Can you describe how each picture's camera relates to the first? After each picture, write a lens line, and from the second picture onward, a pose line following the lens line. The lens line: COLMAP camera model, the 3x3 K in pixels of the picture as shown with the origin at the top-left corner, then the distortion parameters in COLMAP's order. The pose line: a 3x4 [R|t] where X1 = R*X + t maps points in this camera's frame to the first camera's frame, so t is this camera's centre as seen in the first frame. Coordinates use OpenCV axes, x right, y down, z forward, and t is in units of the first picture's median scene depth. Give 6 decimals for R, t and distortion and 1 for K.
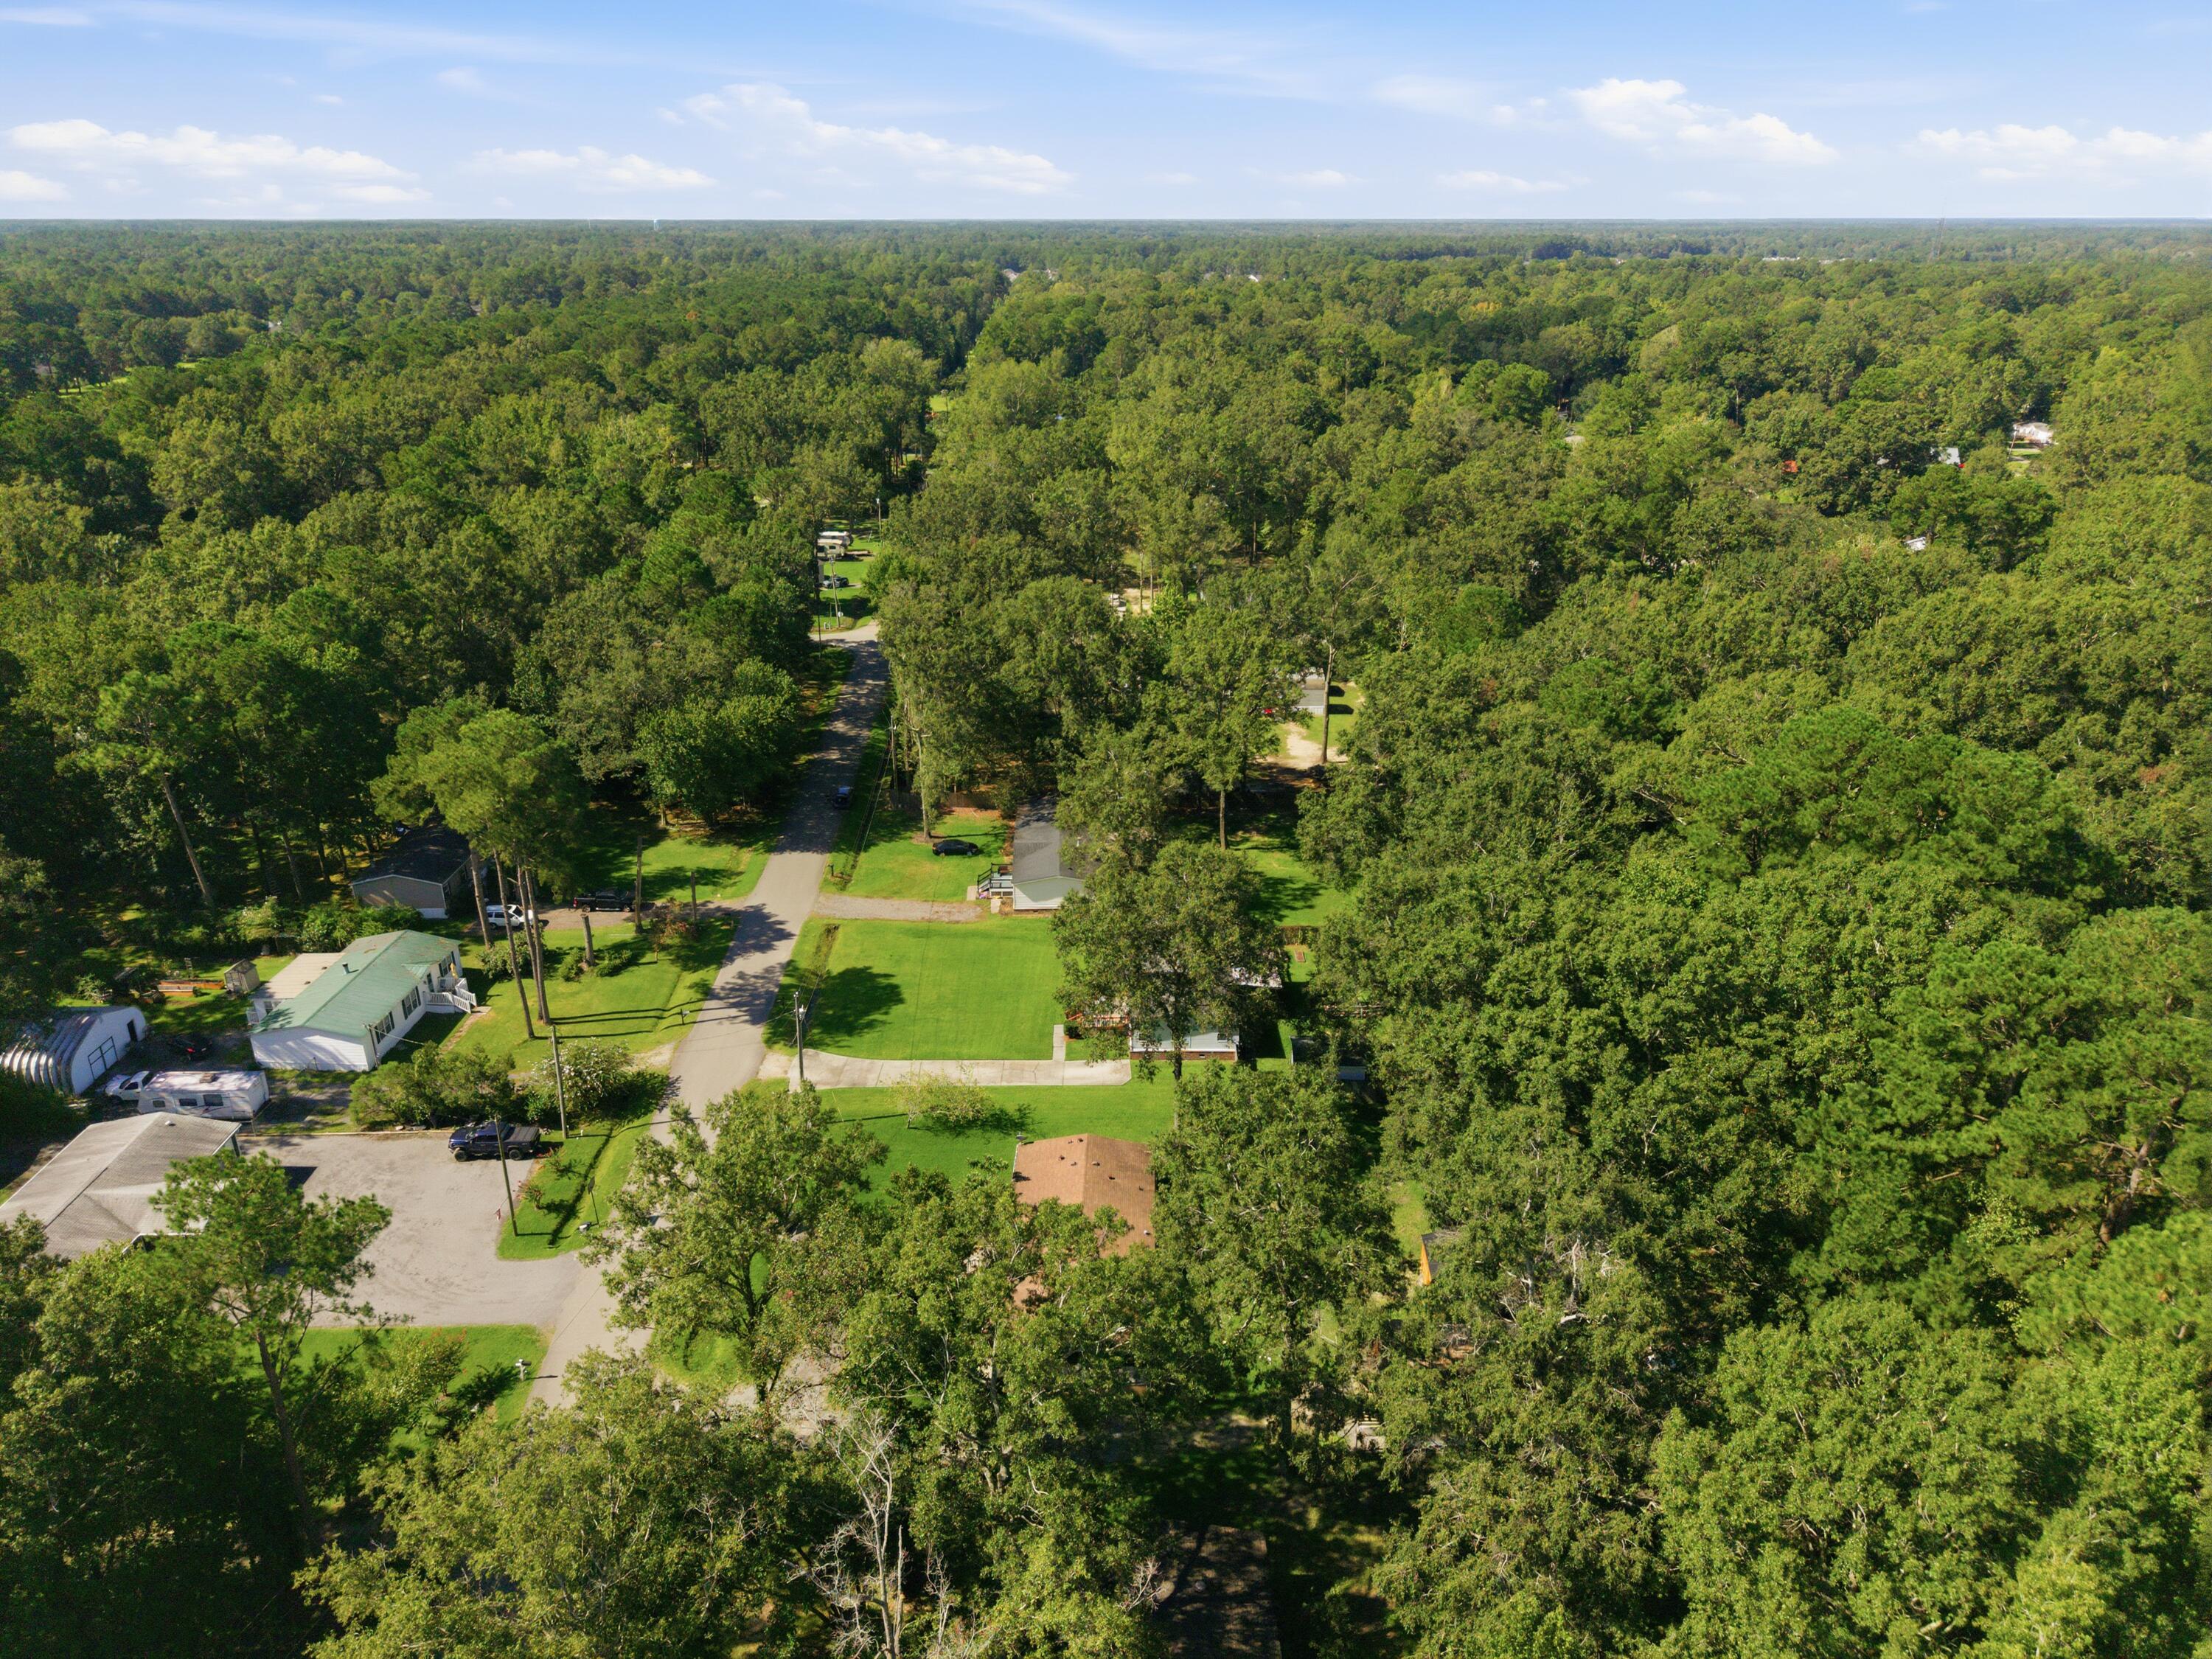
lens RADIAL K [[1482.1, 0, 1109.9], [0, 1482.1, 822.5], [0, 0, 1]] dist [0.033181, -0.036129]
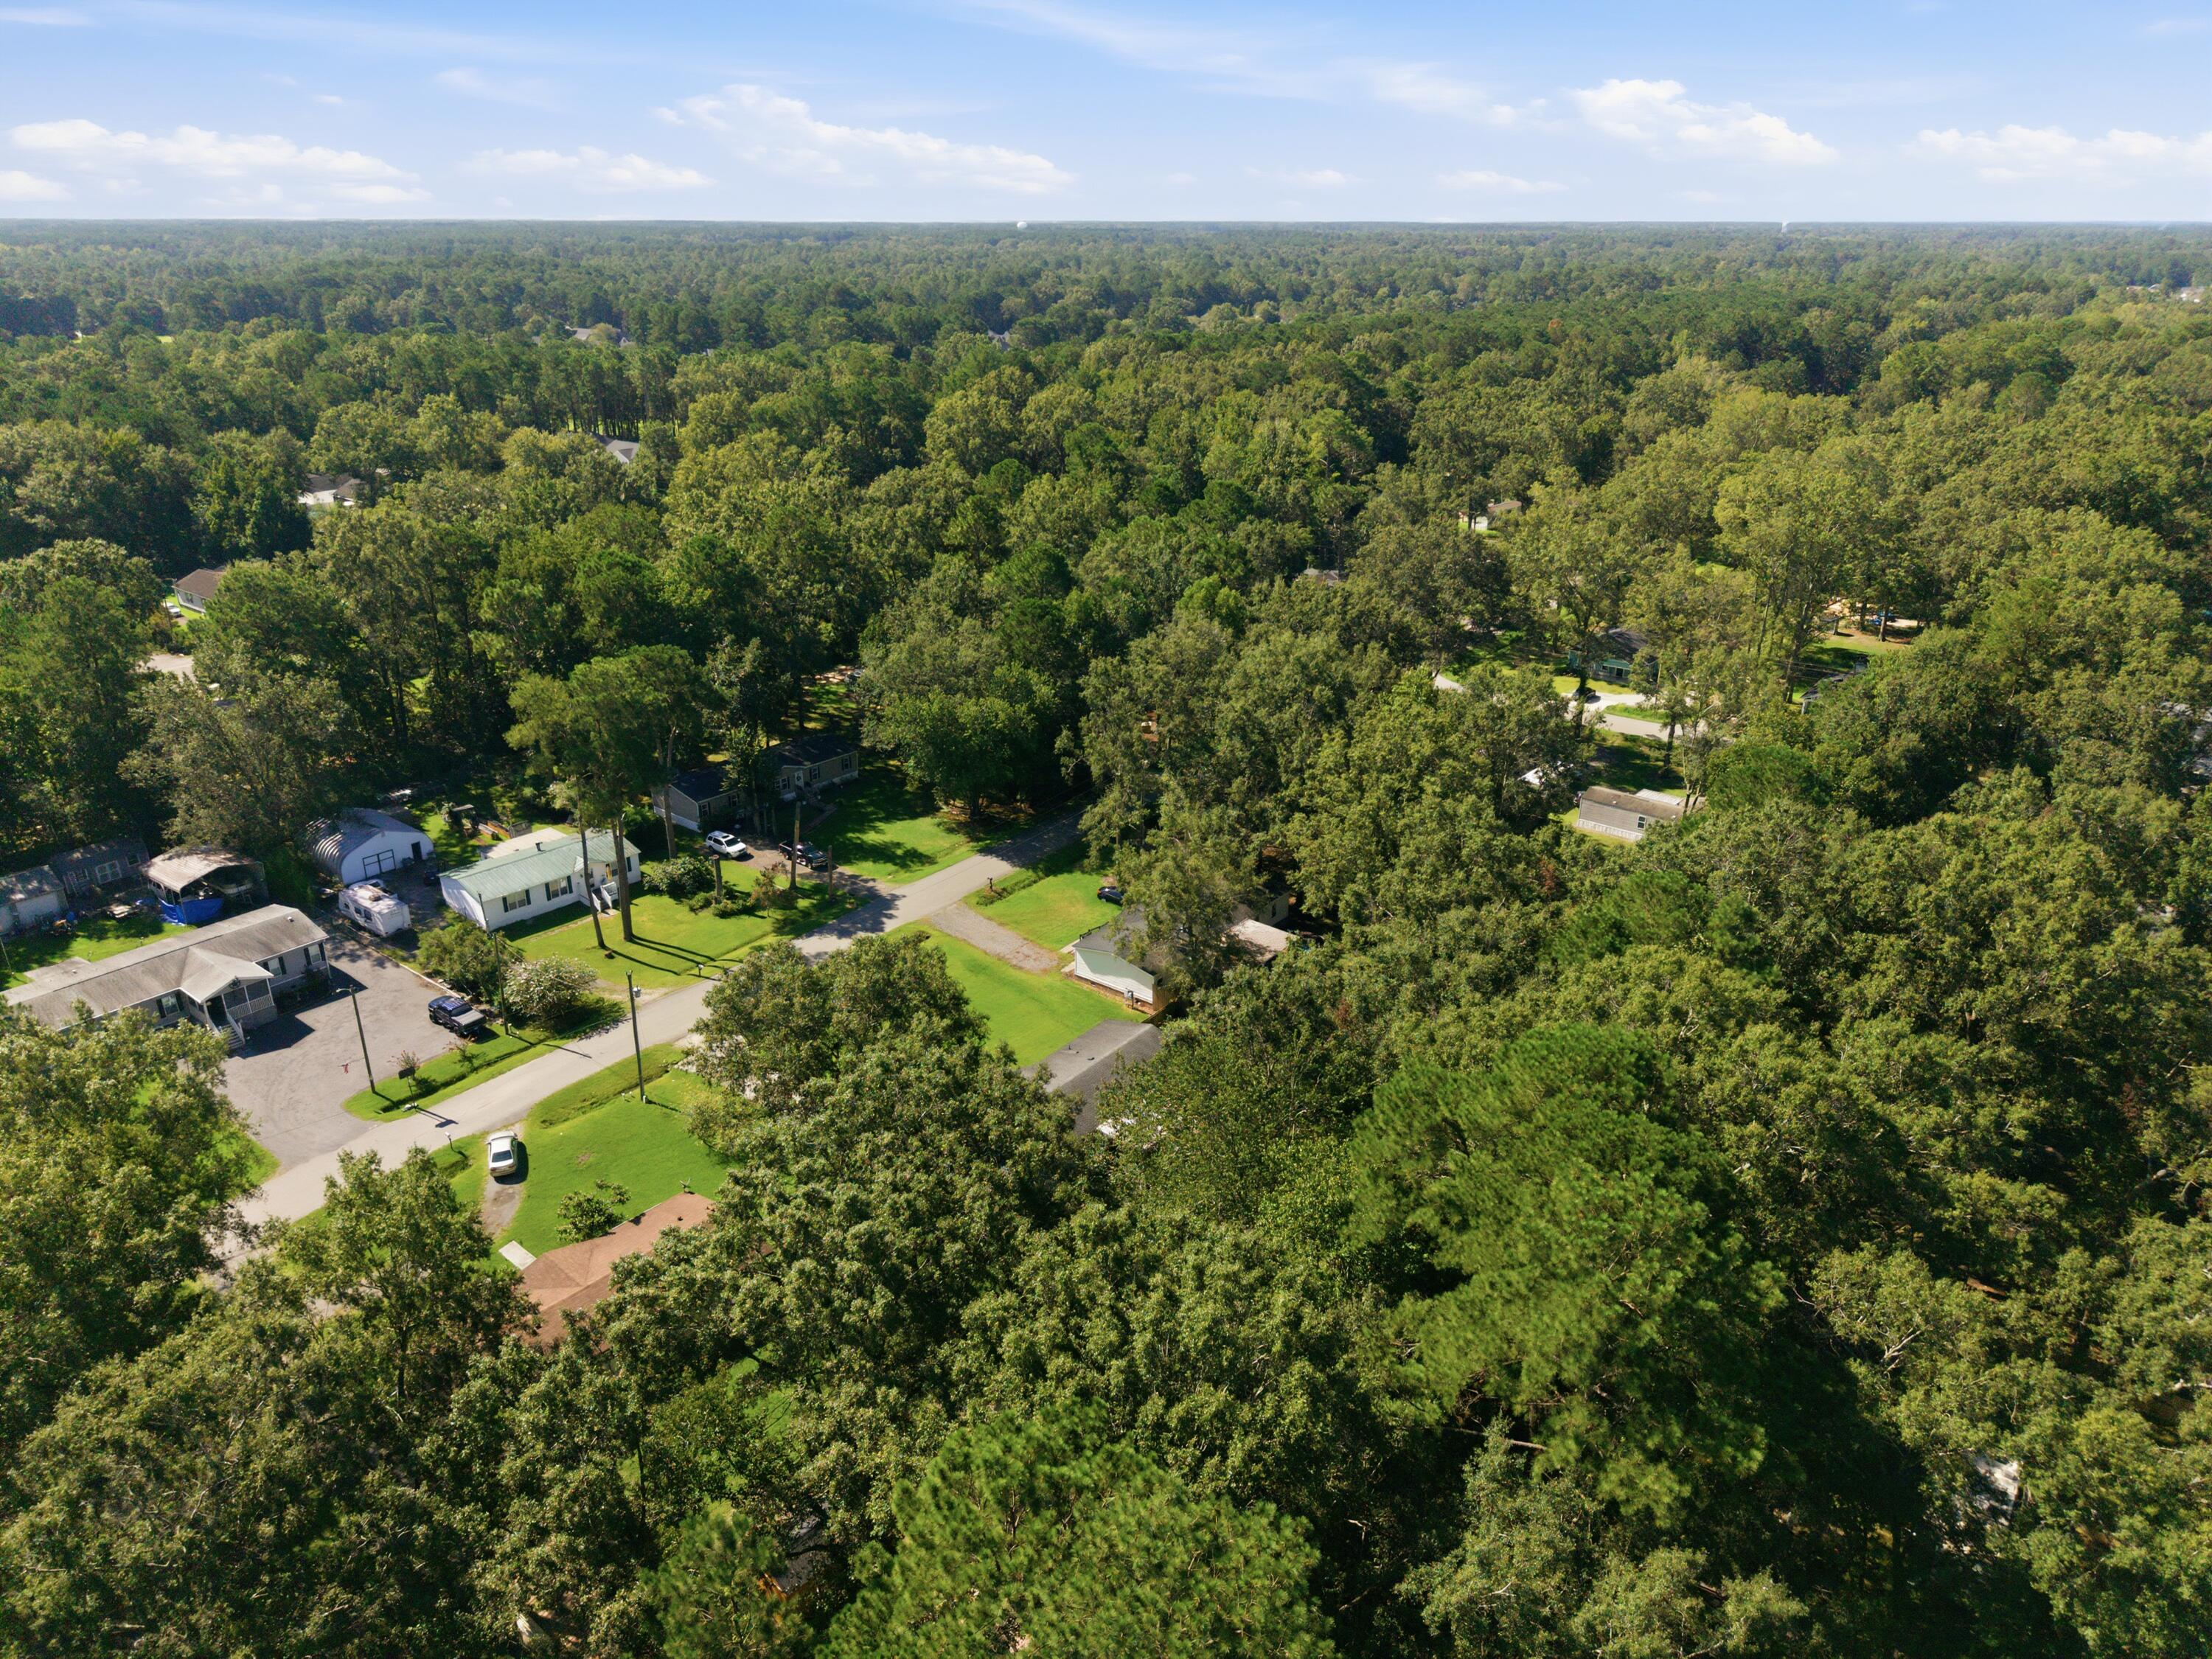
lens RADIAL K [[1482.1, 0, 1099.5], [0, 1482.1, 828.2], [0, 0, 1]] dist [0.033181, -0.036129]
pose [[0.764355, 0.240067, -0.598438, 0.512000], [-0.240253, 0.967310, 0.081179, -0.115063], [0.598364, 0.081727, 0.797045, 0.295031]]
